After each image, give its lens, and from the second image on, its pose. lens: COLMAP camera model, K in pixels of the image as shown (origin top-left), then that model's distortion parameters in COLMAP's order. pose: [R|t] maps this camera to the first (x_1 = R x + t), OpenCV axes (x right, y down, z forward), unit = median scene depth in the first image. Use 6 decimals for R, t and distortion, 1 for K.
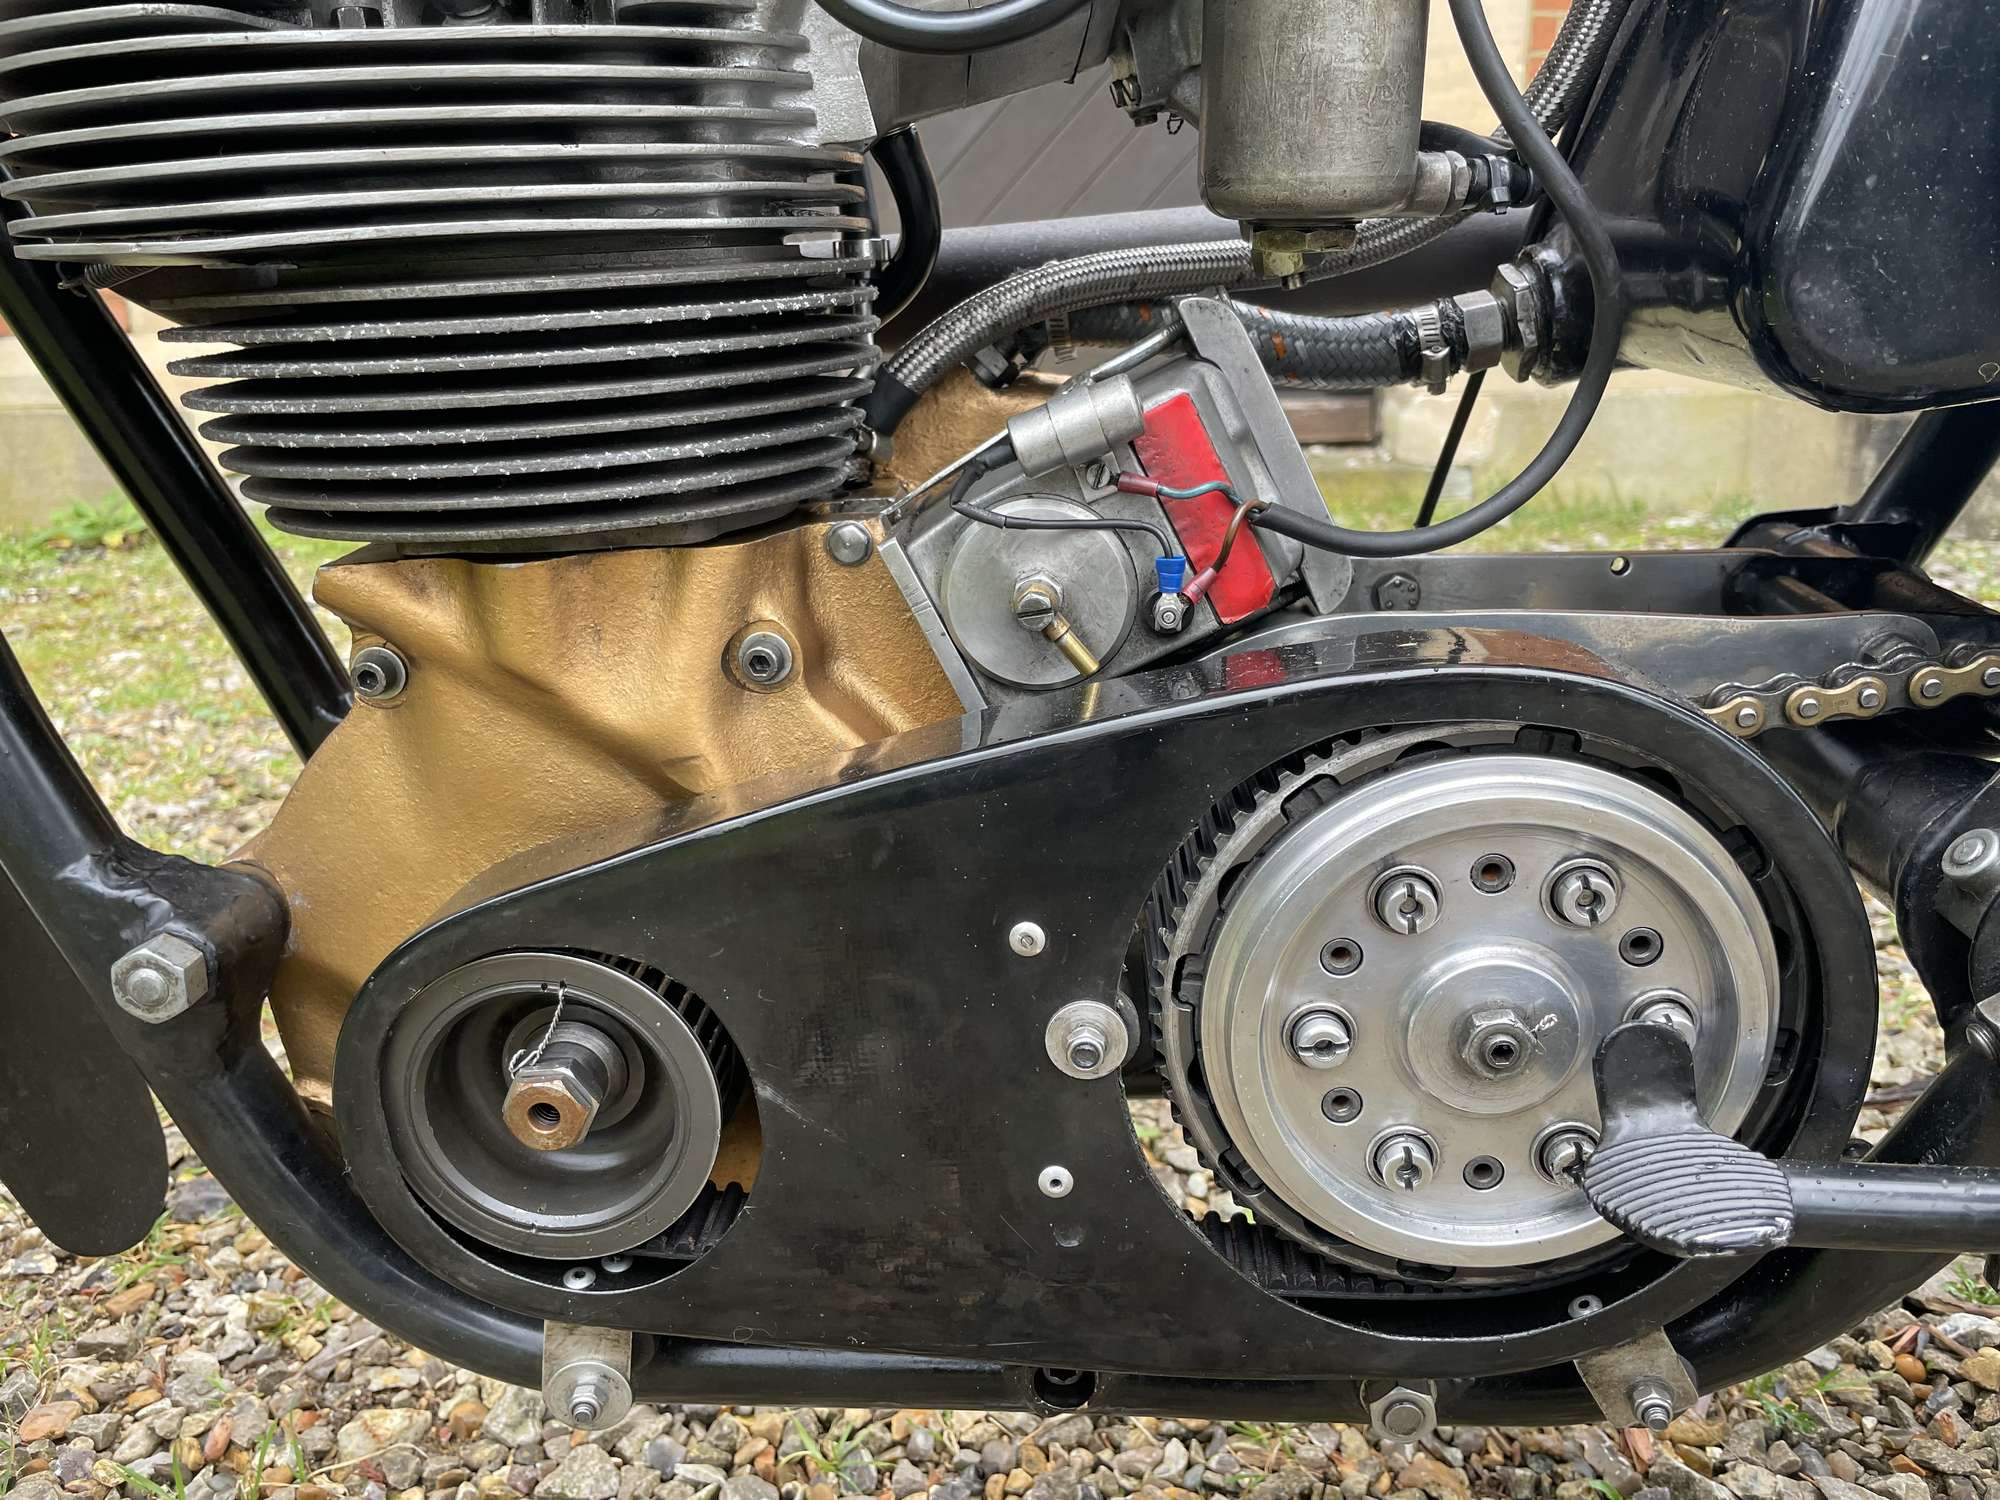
lens RADIAL K [[1532.2, 0, 1005.5], [0, 1532.2, 747.7], [0, 0, 1]] dist [0.093743, -0.144057]
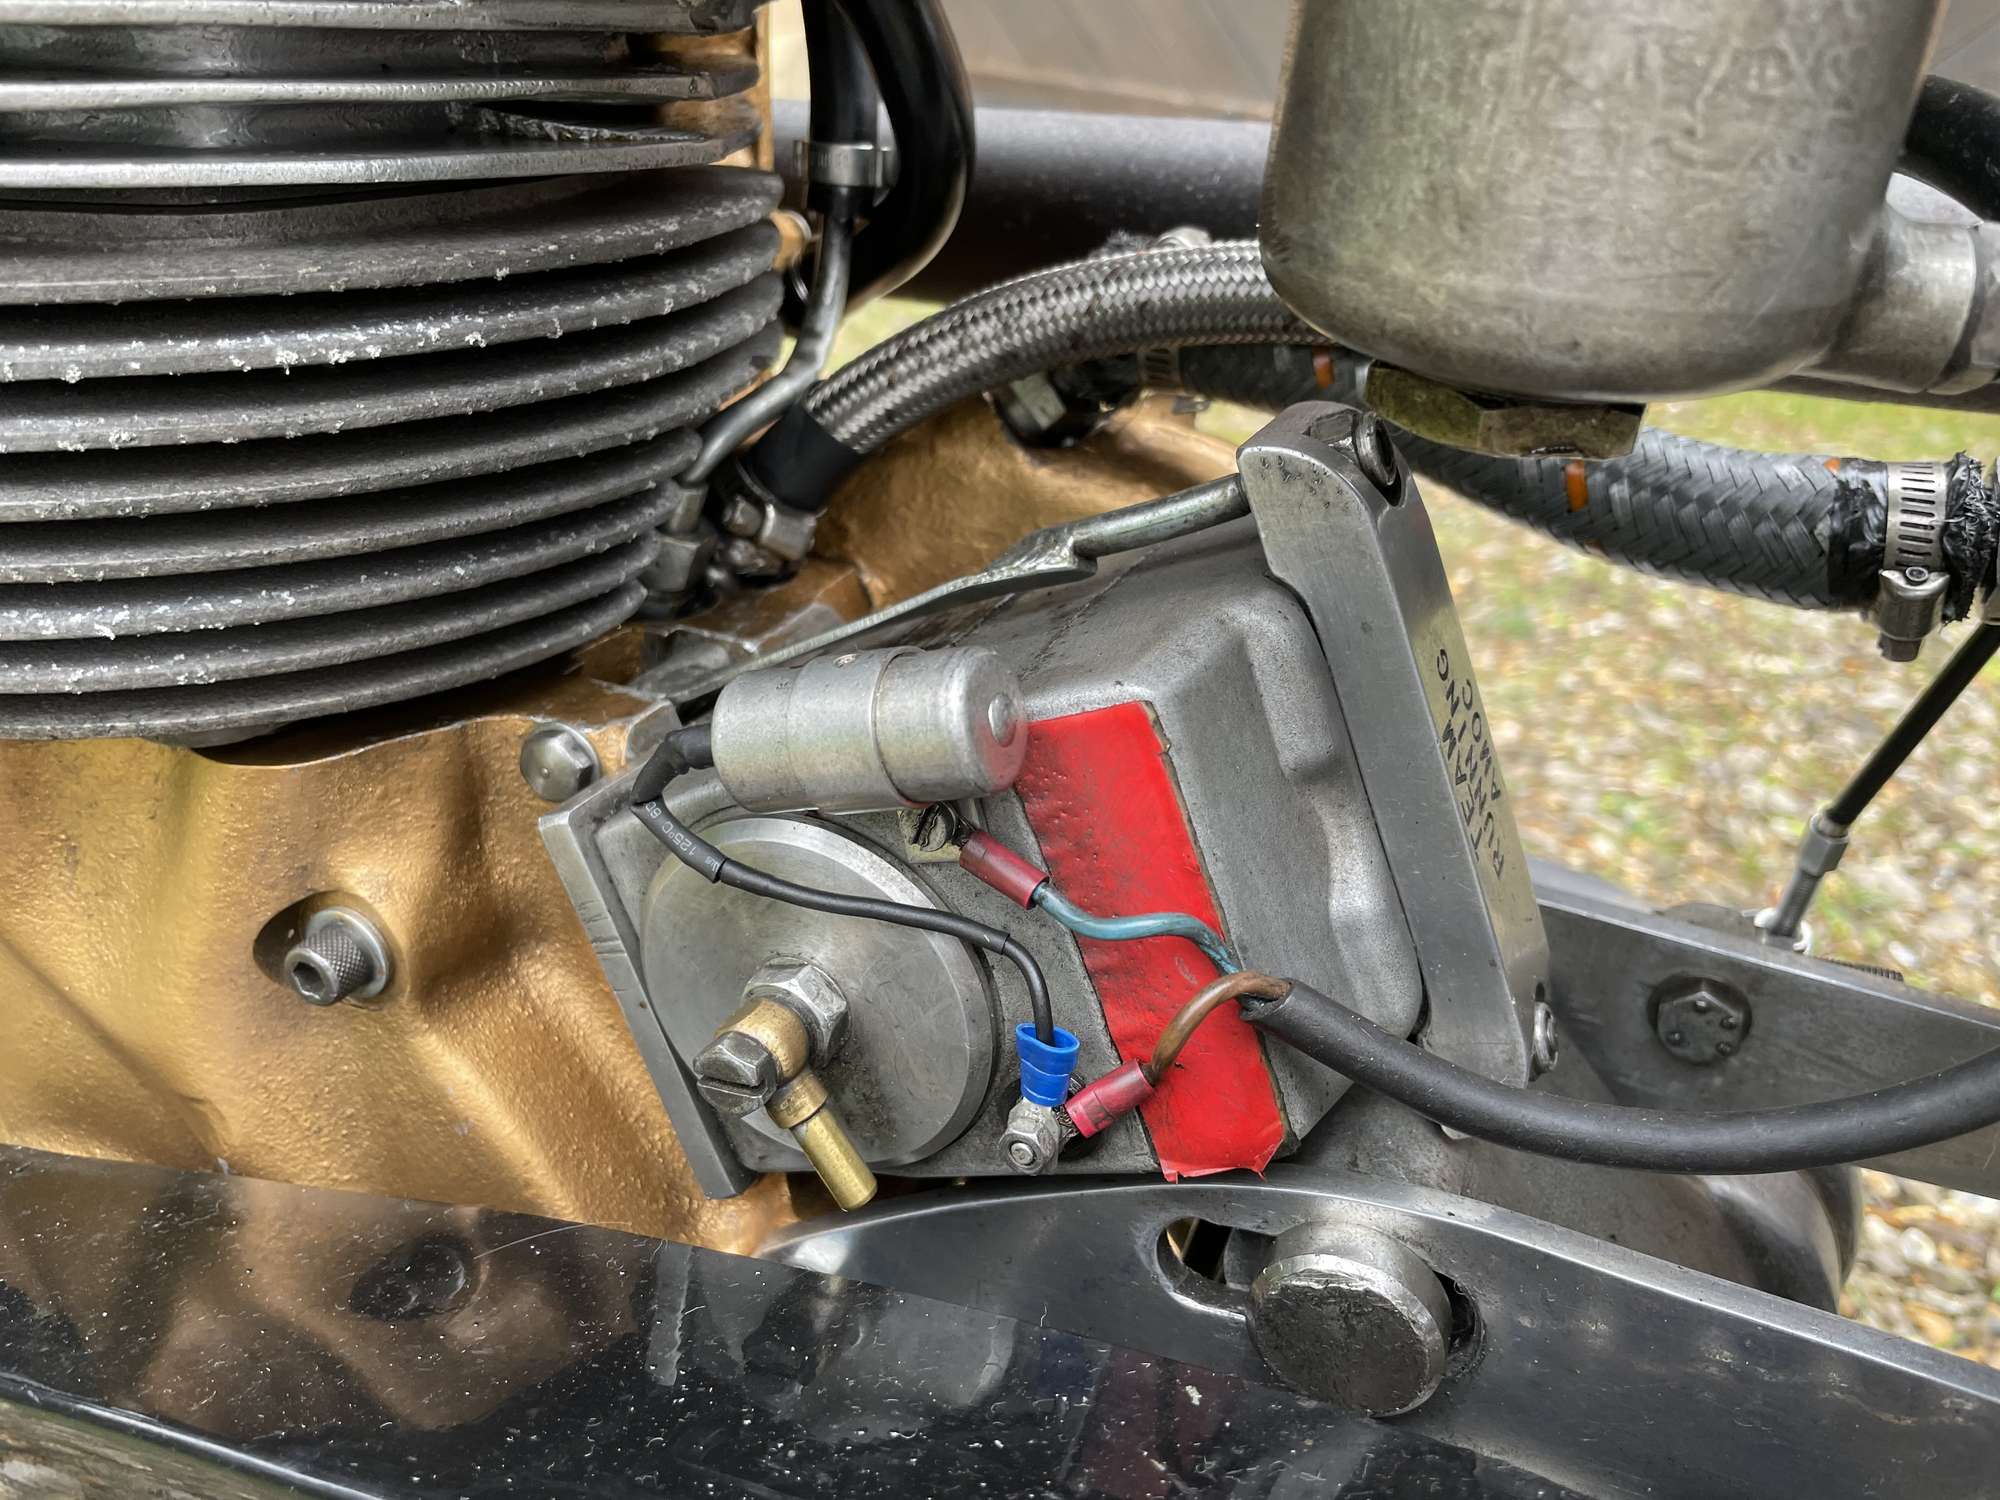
lens RADIAL K [[1519.9, 0, 1045.6], [0, 1519.9, 723.6], [0, 0, 1]] dist [0.065500, -0.119390]
pose [[0.933555, 0.243325, -0.263188, 0.195734], [-0.202993, 0.964082, 0.171287, -0.279469], [0.295414, -0.106481, 0.949417, 0.569358]]
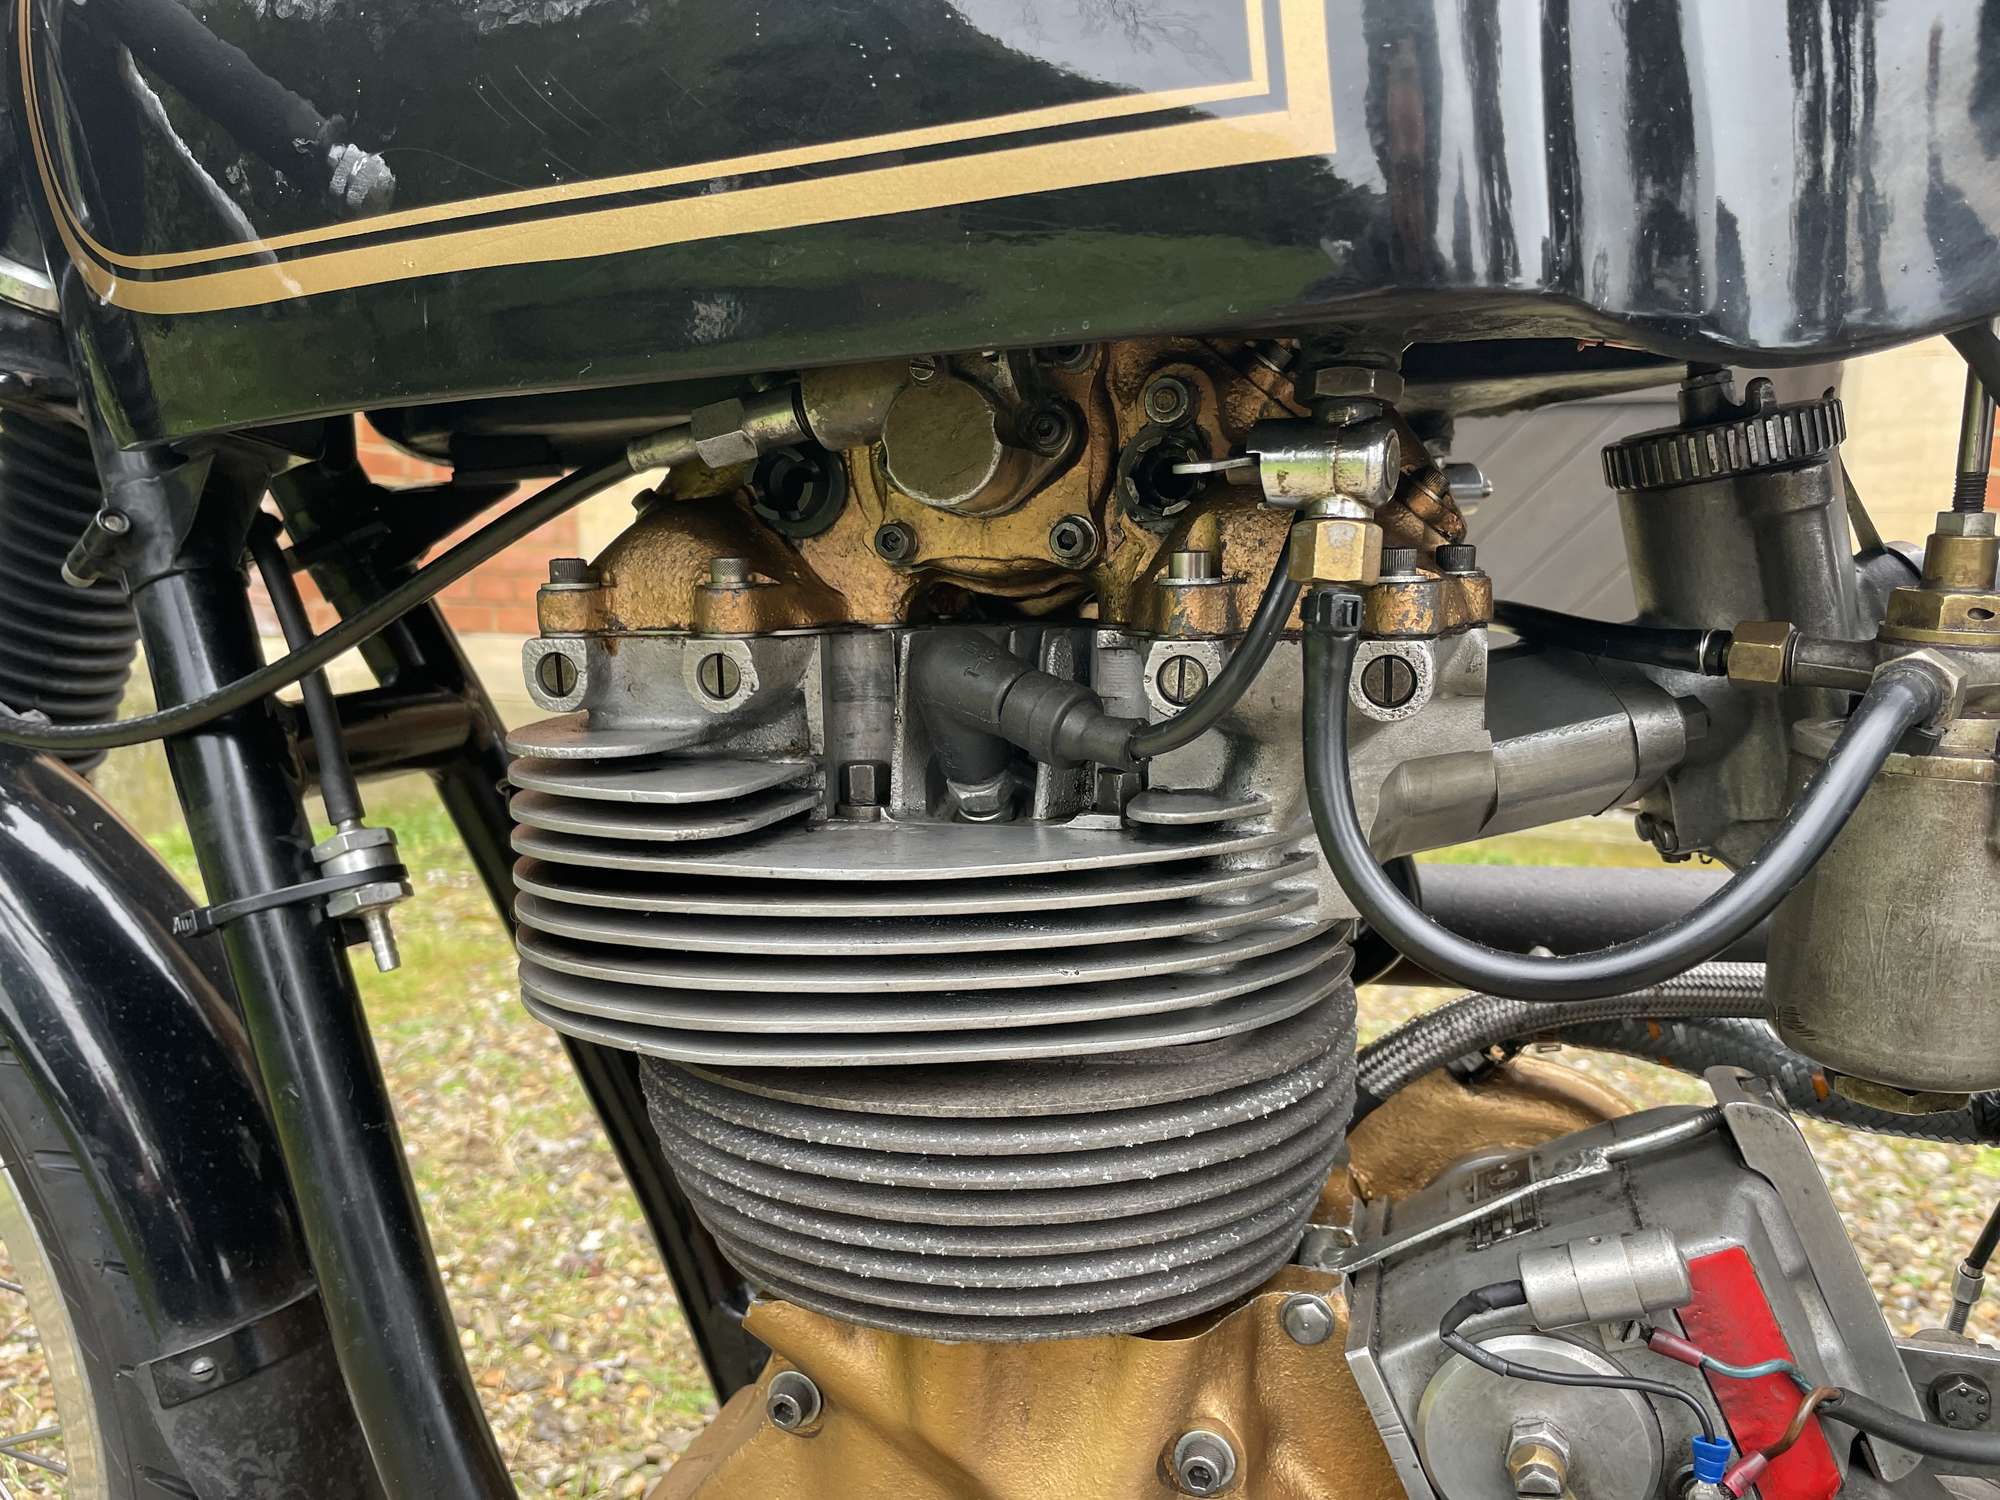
lens RADIAL K [[1528.9, 0, 989.9], [0, 1528.9, 744.9], [0, 0, 1]] dist [0.084451, -0.125714]
pose [[0.971129, 0.071804, -0.227491, -0.103779], [-0.108202, 0.982471, -0.151797, -0.313373], [0.212604, 0.172030, 0.961876, 0.050146]]
